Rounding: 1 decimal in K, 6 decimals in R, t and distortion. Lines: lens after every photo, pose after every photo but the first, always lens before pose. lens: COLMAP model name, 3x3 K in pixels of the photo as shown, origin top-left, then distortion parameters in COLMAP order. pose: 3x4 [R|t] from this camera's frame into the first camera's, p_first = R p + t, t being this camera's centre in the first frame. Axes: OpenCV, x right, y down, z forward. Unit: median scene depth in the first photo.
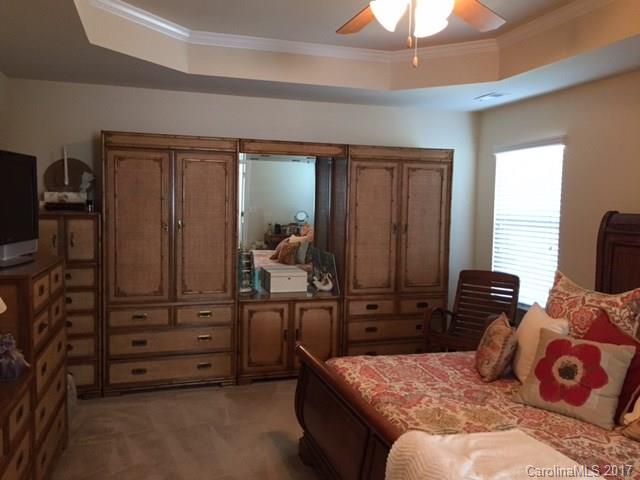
lens RADIAL K [[539.1, 0, 320.0], [0, 539.1, 240.0], [0, 0, 1]] dist [-0.003791, -0.010553]
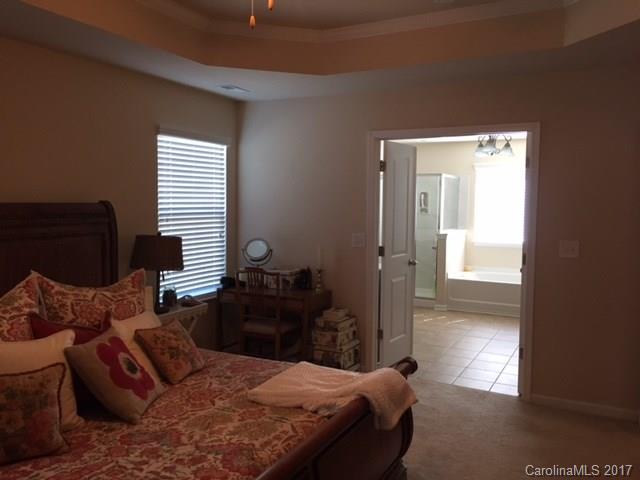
lens RADIAL K [[539.1, 0, 320.0], [0, 539.1, 240.0], [0, 0, 1]] dist [-0.003791, -0.010553]
pose [[-0.713975, -0.069071, 0.696756, -0.451591], [0.026368, 0.991764, 0.125335, -0.096334], [-0.699674, 0.107858, -0.706274, 1.442858]]
